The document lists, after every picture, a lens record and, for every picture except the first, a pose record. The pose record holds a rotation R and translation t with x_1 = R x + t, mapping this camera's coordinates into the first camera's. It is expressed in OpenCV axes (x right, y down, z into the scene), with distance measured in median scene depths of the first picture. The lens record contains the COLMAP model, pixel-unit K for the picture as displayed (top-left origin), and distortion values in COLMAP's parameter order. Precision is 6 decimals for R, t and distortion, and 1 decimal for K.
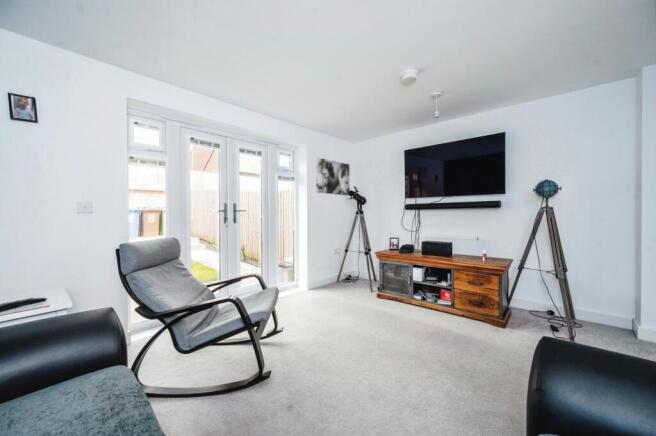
lens RADIAL K [[265.3, 0, 328.0], [0, 265.3, 218.0], [0, 0, 1]] dist [-0.000418, -0.000404]
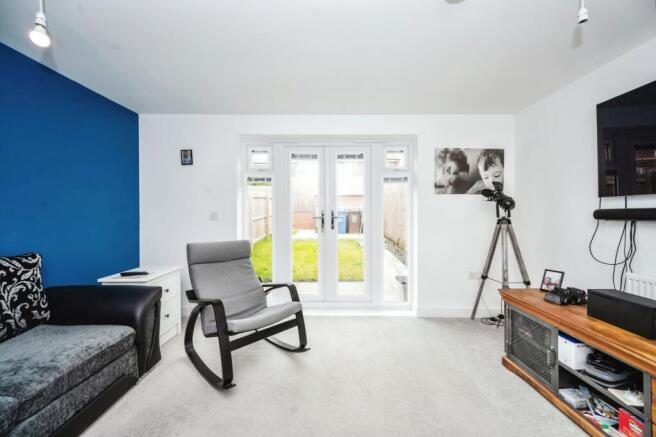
lens RADIAL K [[265.3, 0, 328.0], [0, 265.3, 218.5], [0, 0, 1]] dist [-0.000418, -0.000404]
pose [[0.654906, 0.023636, -0.755340, 0.342177], [-0.018850, 0.999711, 0.014940, -0.032132], [0.755475, 0.004454, 0.655162, 0.272140]]
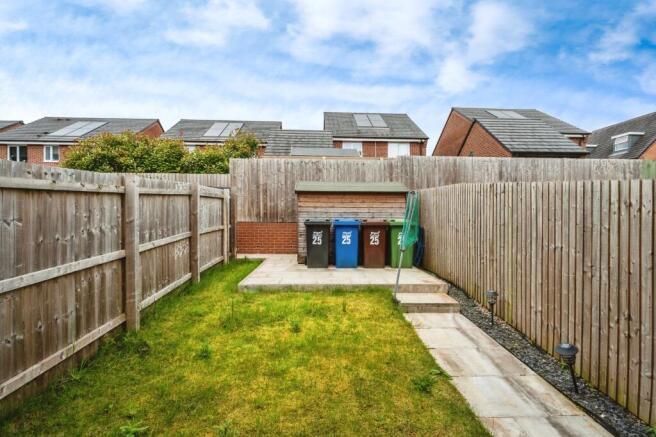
lens RADIAL K [[336.7, 0, 328.0], [0, 336.7, 218.5], [0, 0, 1]] dist [0.000025, -0.000006]
pose [[0.688912, 0.017211, -0.724641, -0.389068], [-0.026878, 0.999637, -0.001810, -0.085387], [0.724347, 0.020724, 0.689124, 0.834957]]
